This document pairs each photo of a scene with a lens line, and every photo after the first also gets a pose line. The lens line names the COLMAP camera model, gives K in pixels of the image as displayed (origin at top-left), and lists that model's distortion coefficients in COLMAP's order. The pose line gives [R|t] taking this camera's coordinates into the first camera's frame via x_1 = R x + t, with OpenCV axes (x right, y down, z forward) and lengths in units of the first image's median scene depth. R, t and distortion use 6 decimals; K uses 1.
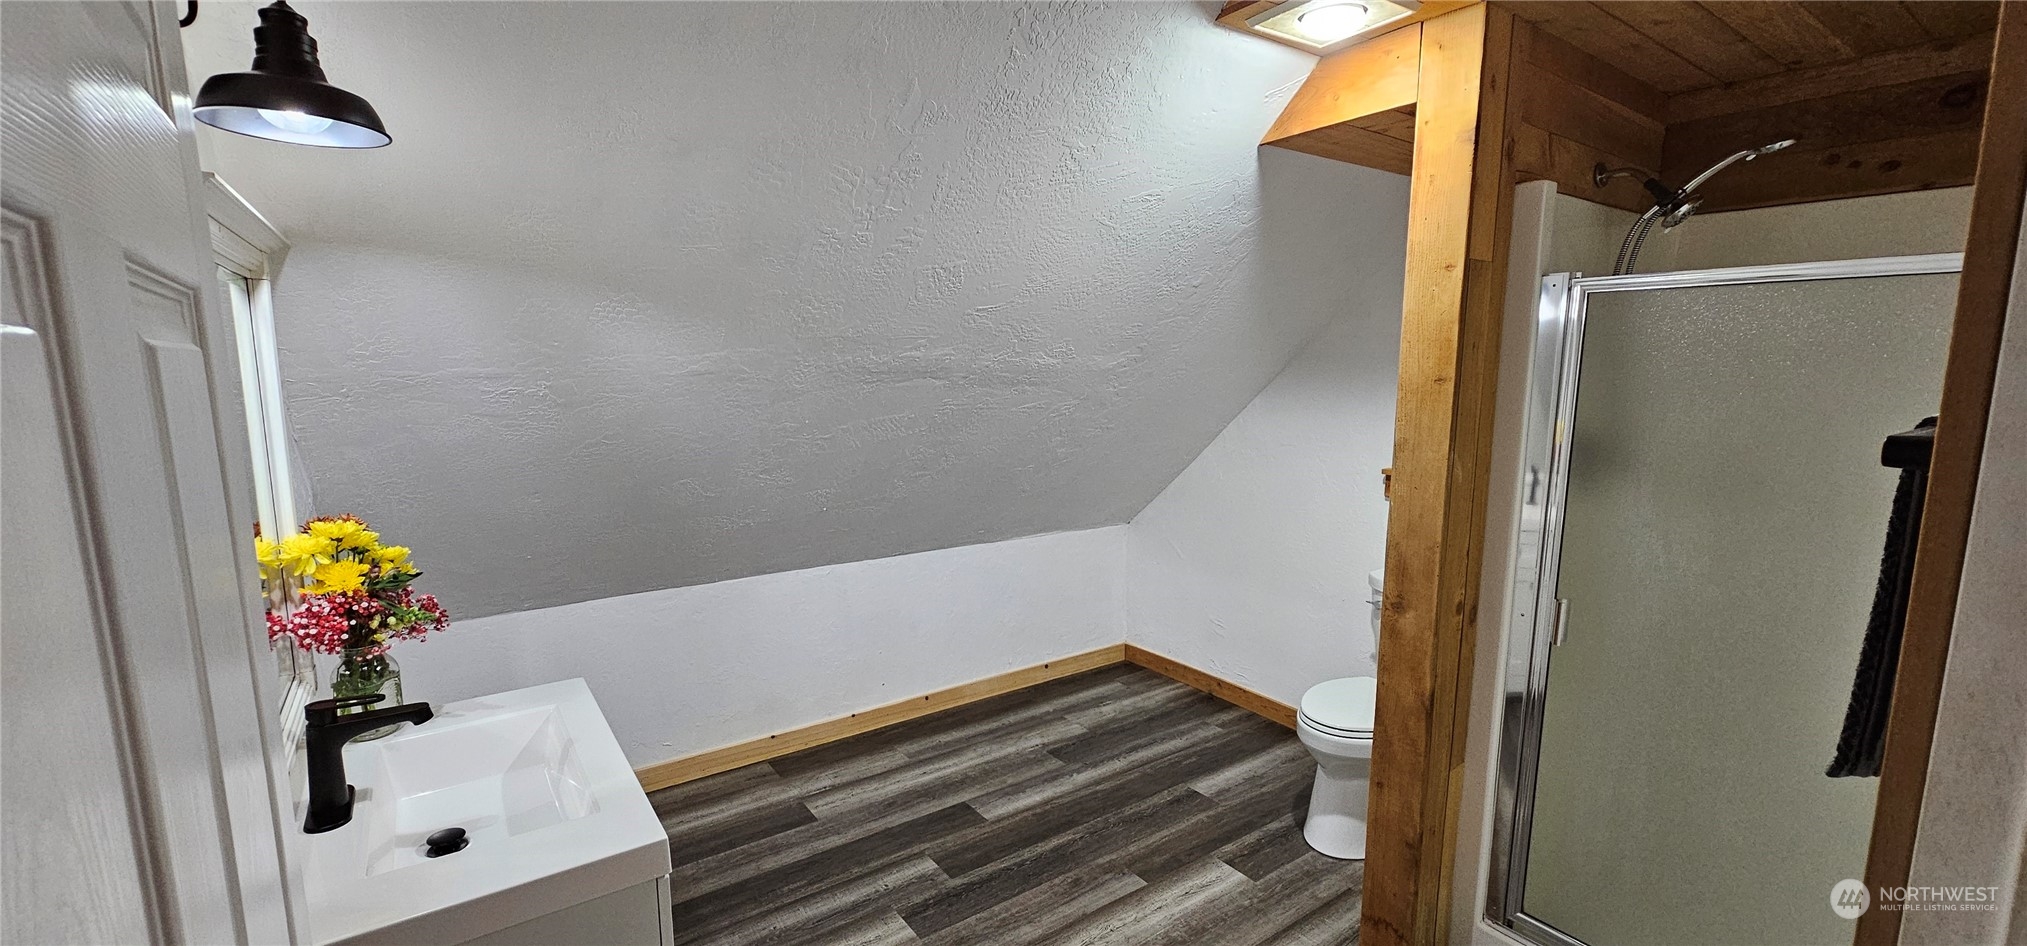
lens RADIAL K [[824.1, 0, 1014.3], [0, 824.1, 481.8], [0, 0, 1]] dist [-0.000902, -0.000001]
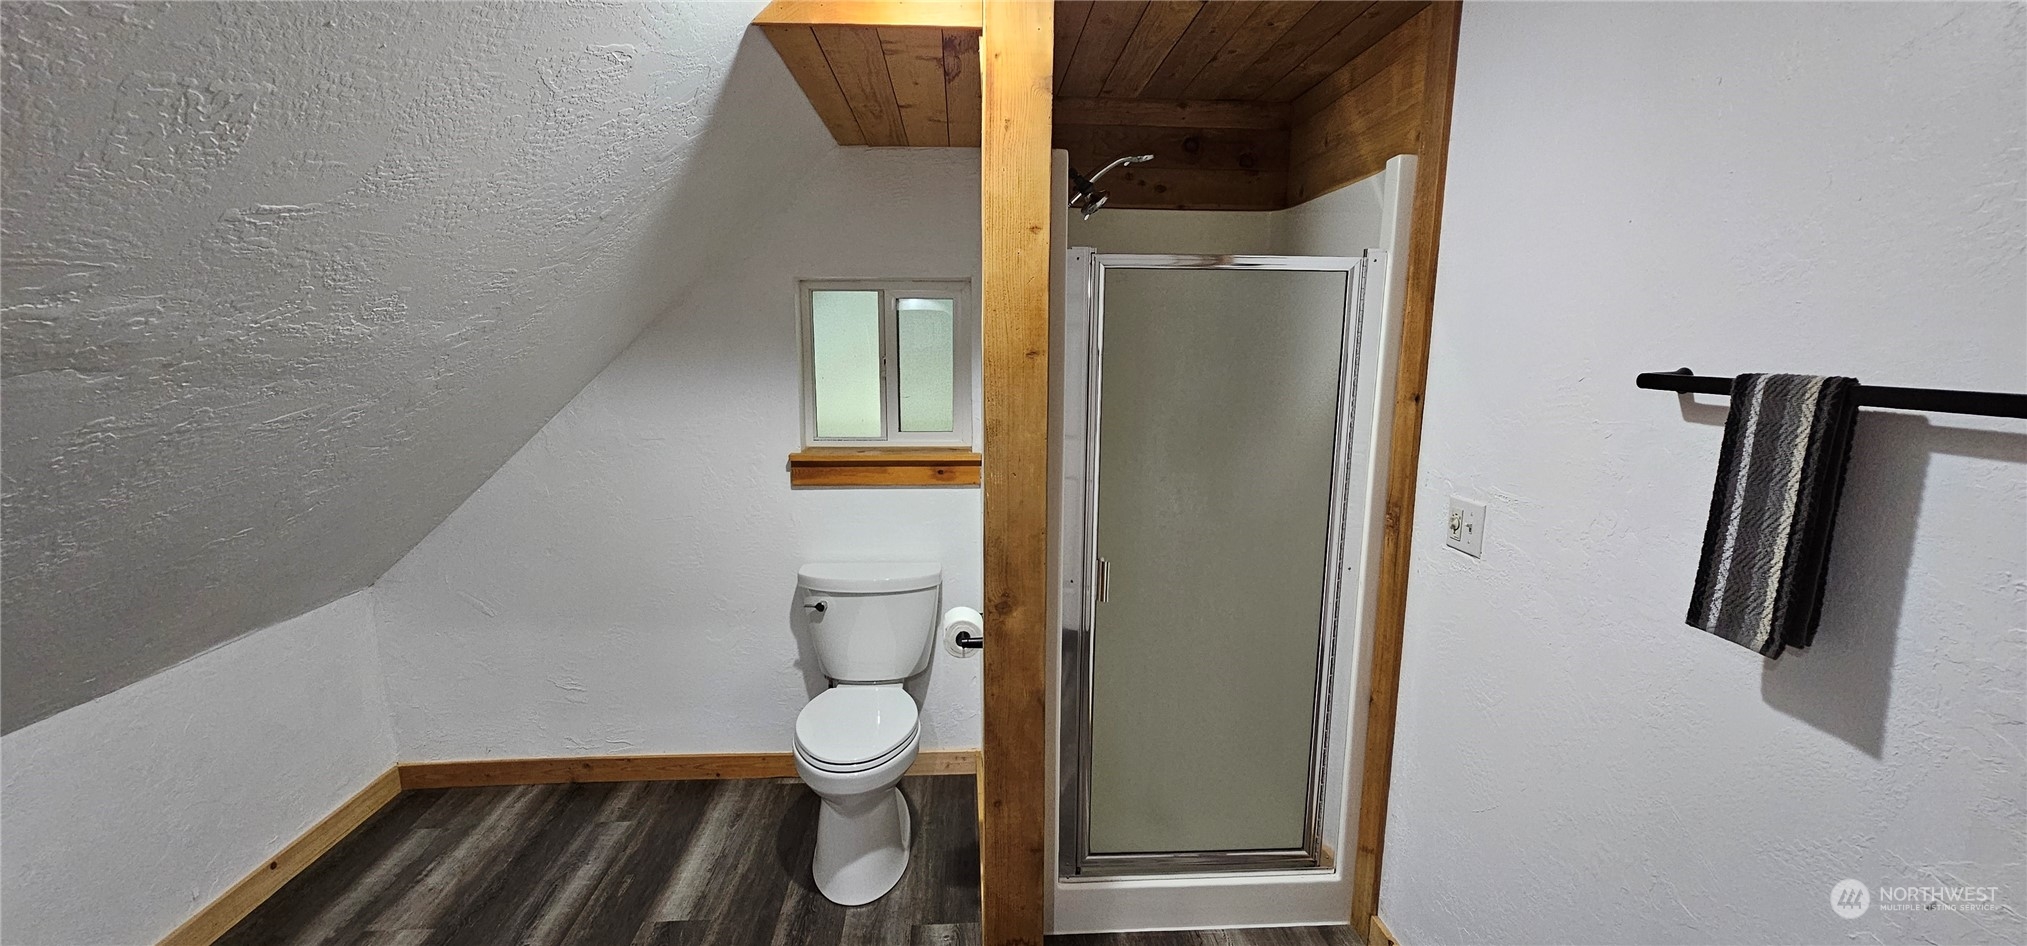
lens RADIAL K [[824.1, 0, 1014.3], [0, 824.1, 481.8], [0, 0, 1]] dist [-0.000902, -0.000001]
pose [[0.529708, -0.146473, 0.835437, -0.163910], [0.119312, 0.988050, 0.097580, -0.044045], [-0.839747, 0.047989, 0.540854, 0.312688]]
